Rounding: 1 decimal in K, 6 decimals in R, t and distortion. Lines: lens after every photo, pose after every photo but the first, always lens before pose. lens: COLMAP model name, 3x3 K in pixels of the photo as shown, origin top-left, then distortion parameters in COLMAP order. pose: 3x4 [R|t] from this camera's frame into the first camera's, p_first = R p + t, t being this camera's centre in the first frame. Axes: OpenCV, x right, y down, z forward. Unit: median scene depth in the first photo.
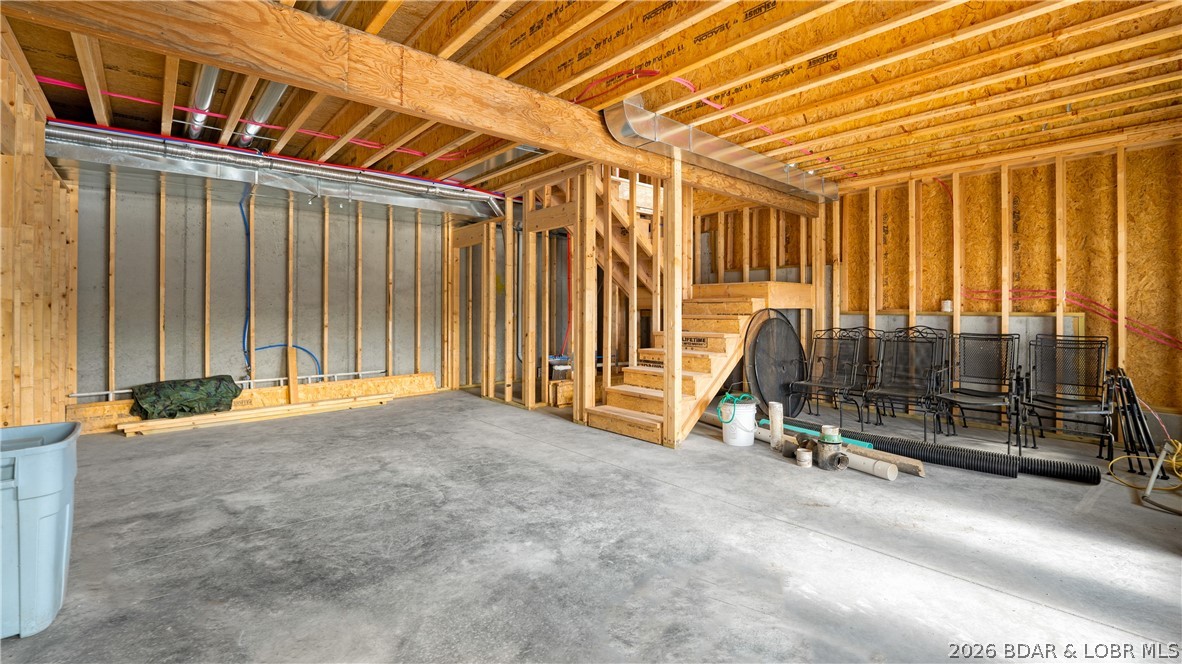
lens RADIAL K [[501.2, 0, 585.9], [0, 501.2, 331.8], [0, 0, 1]] dist [-0.021995, -0.000098]
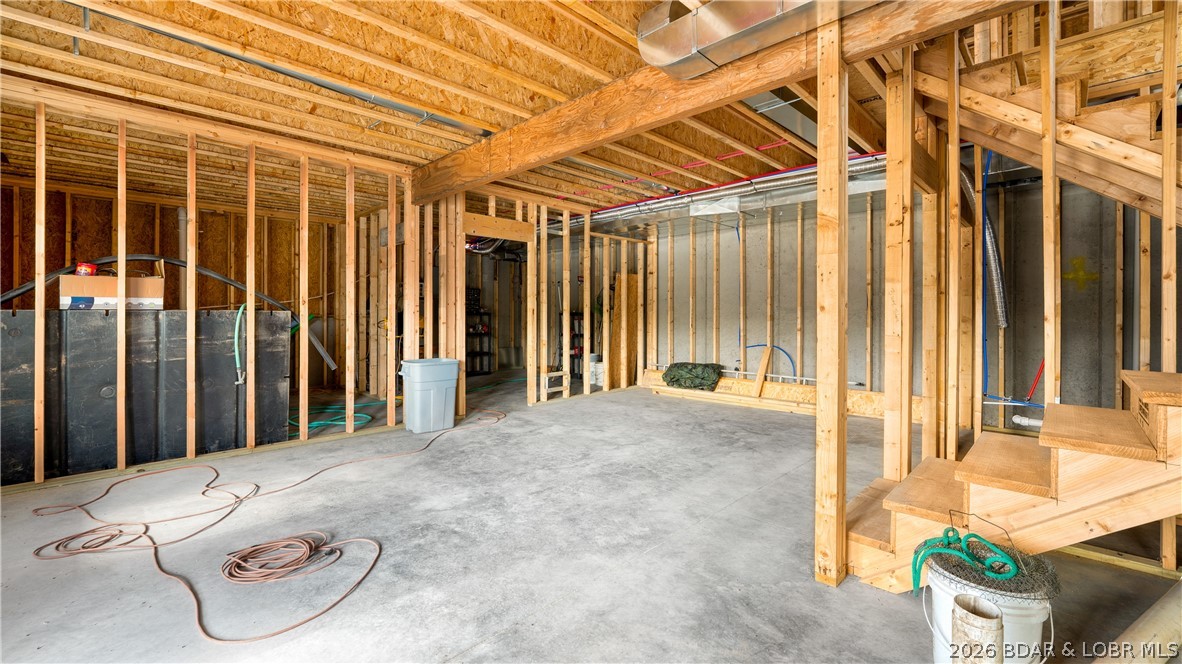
lens RADIAL K [[492.1, 0, 582.4], [0, 492.1, 326.2], [0, 0, 1]] dist [-0.010858, -0.000090]
pose [[0.062343, 0.027096, -0.997687, 0.915176], [-0.048830, 0.998517, 0.024067, -0.042971], [0.996860, 0.047216, 0.063574, 0.977732]]
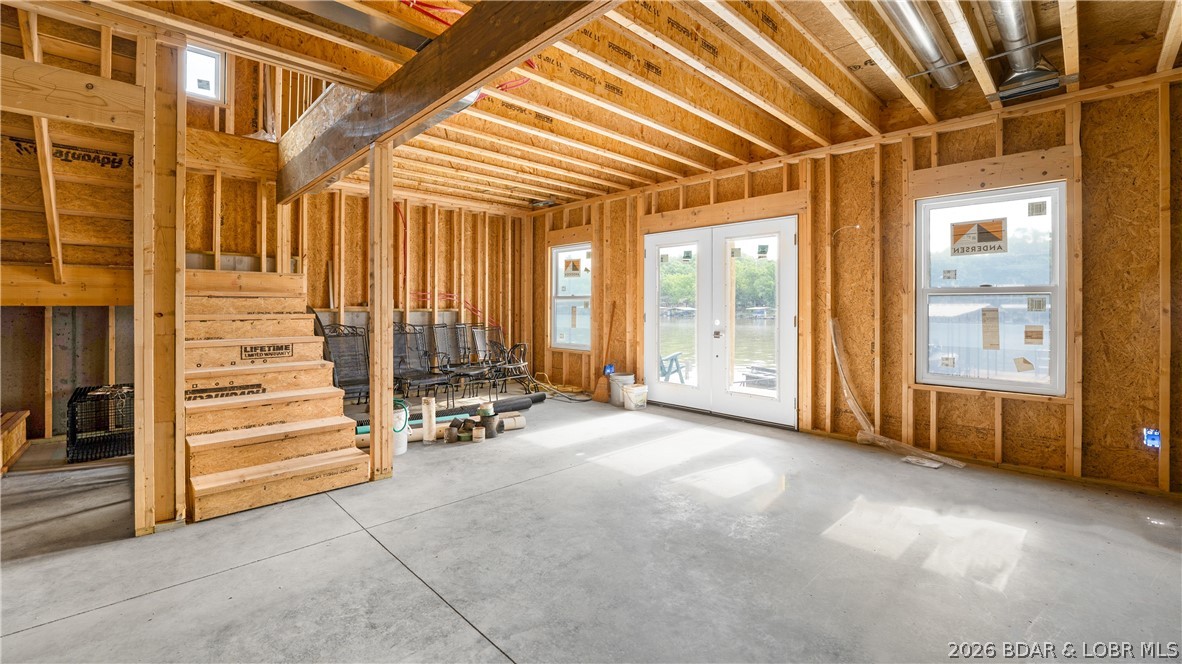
lens RADIAL K [[492.1, 0, 582.4], [0, 492.1, 326.2], [0, 0, 1]] dist [-0.010858, -0.000090]
pose [[-0.039485, -0.037374, 0.998521, -0.861670], [0.044789, 0.998230, 0.039134, -0.040487], [-0.998216, 0.046268, -0.037741, 0.973988]]
